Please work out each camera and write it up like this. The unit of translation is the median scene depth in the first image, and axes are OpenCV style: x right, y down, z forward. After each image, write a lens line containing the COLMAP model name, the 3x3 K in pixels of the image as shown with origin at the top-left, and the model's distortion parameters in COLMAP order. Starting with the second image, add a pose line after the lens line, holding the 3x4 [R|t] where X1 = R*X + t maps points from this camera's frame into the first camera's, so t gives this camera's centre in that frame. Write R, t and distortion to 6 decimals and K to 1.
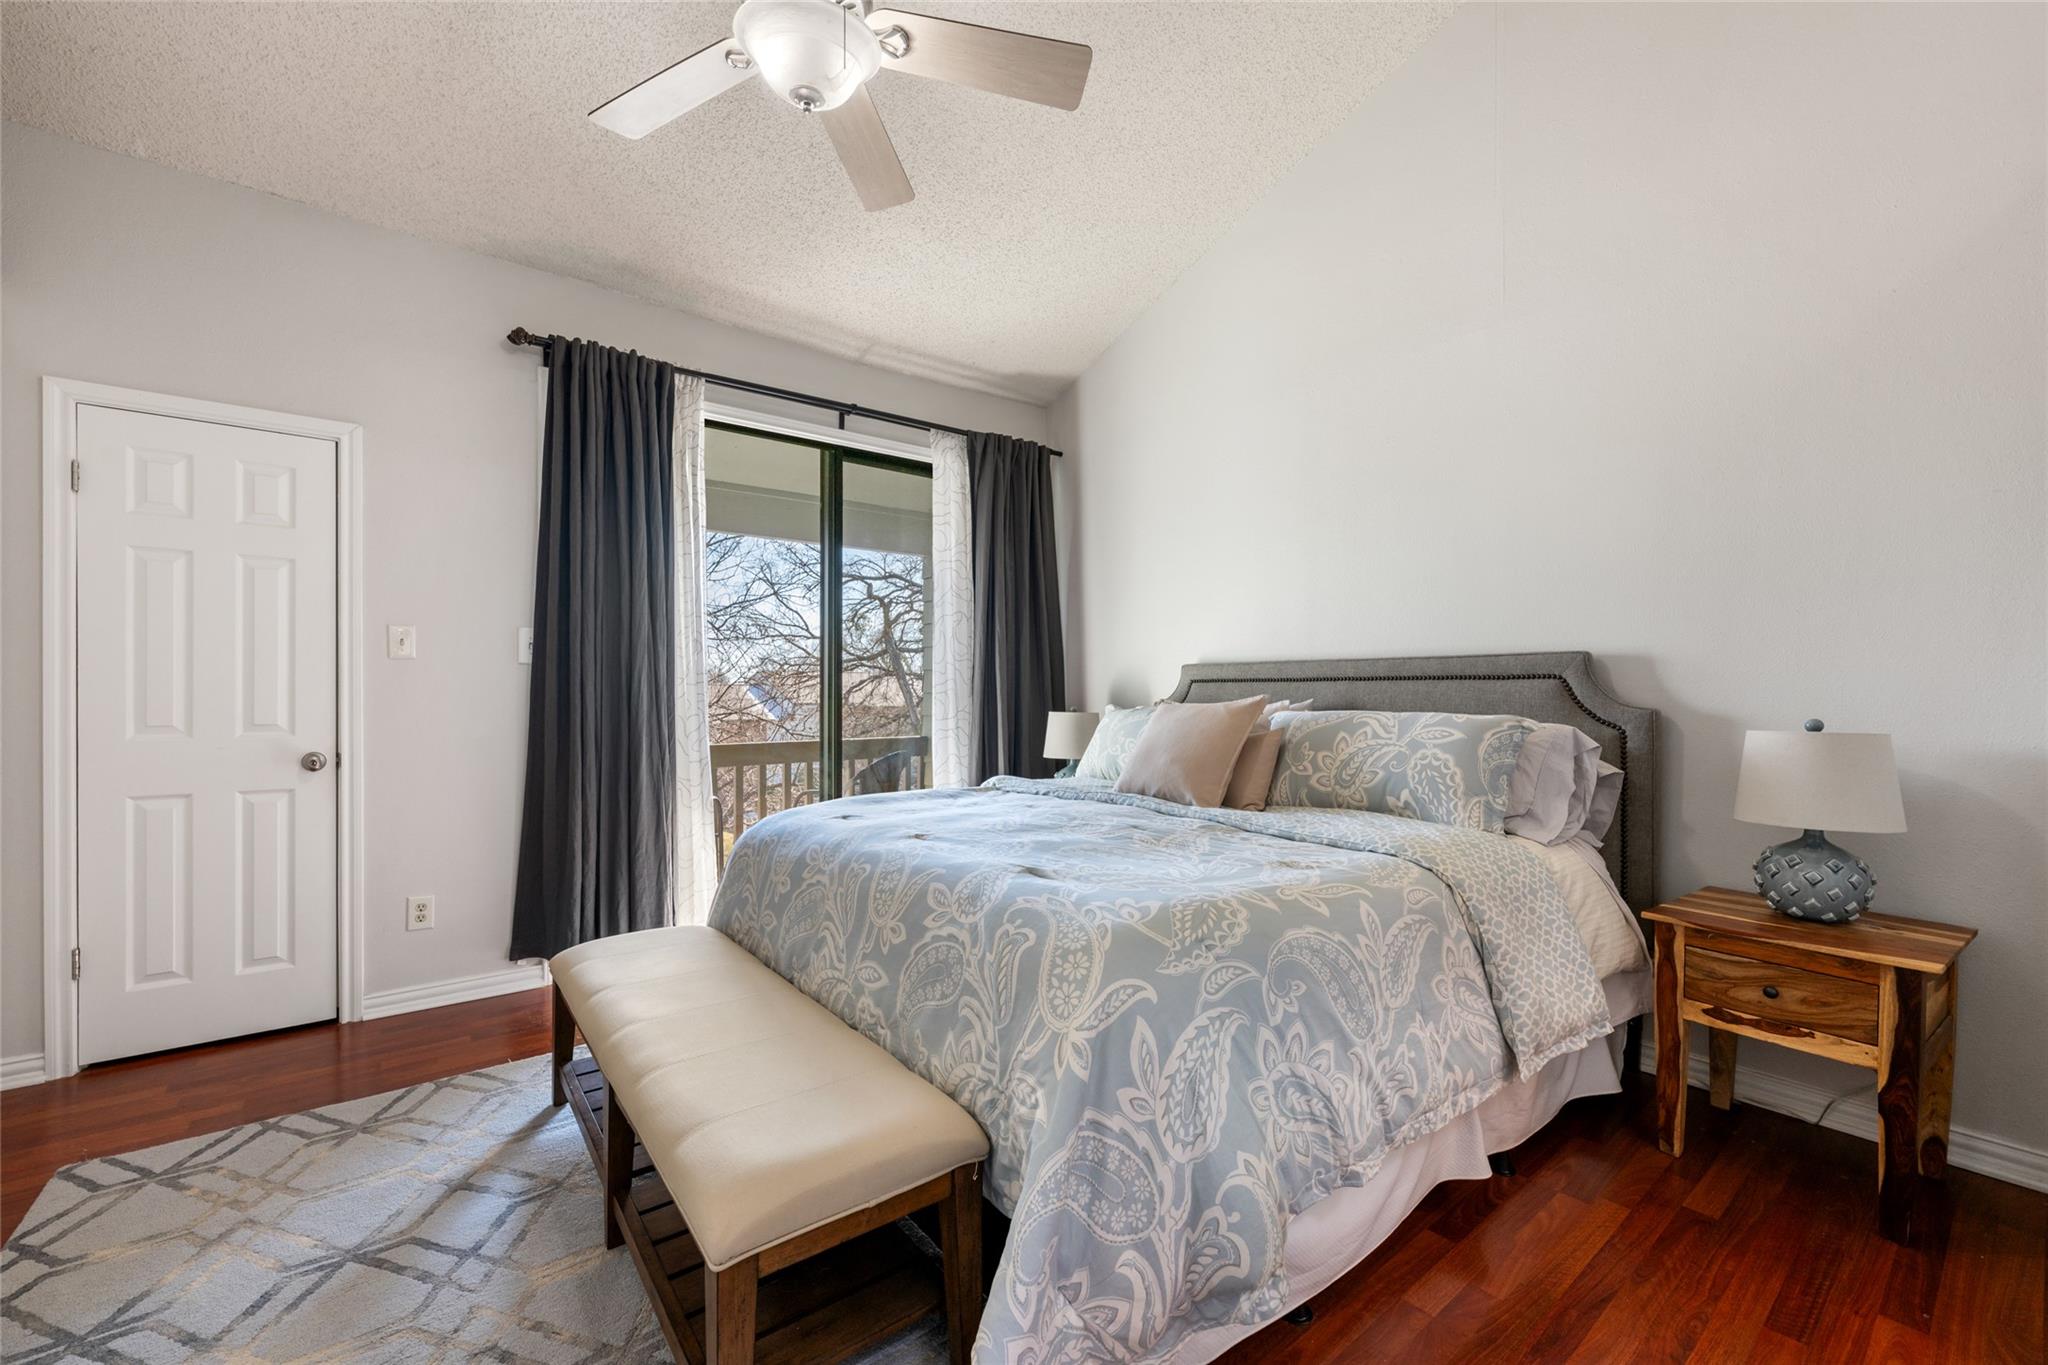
lens RADIAL K [[814.0, 0, 1015.9], [0, 814.0, 690.8], [0, 0, 1]] dist [-0.001332, 0.000398]
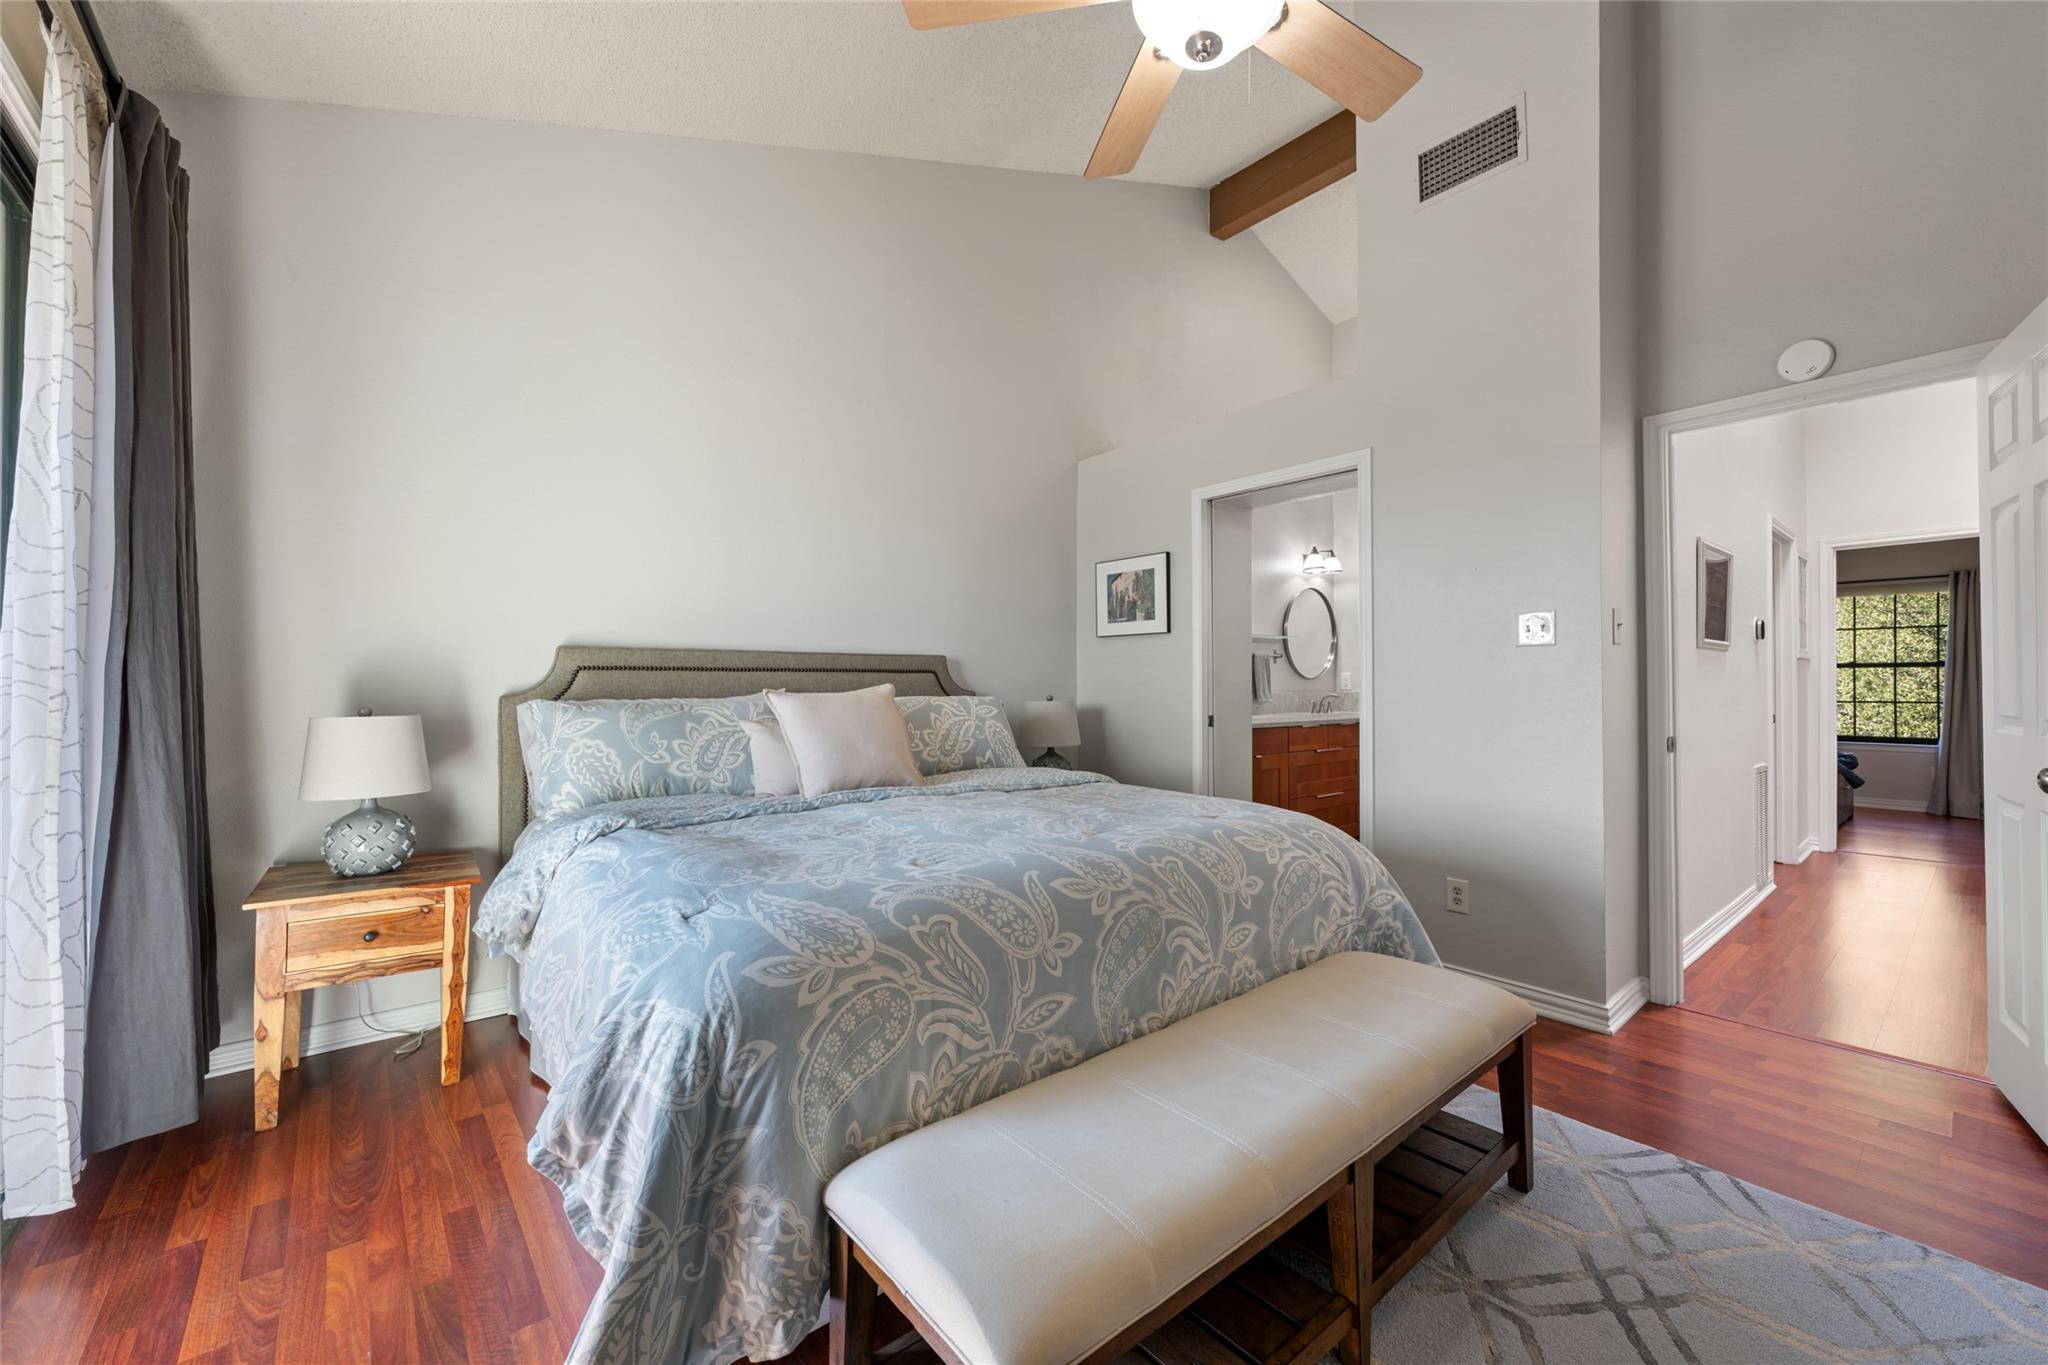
lens RADIAL K [[814.0, 0, 1015.9], [0, 814.0, 690.8], [0, 0, 1]] dist [-0.001332, 0.000398]
pose [[0.000193, -0.004502, 0.999990, -0.863425], [0.003293, 0.999984, 0.004501, 0.012446], [-0.999995, 0.003292, 0.000208, 0.893483]]
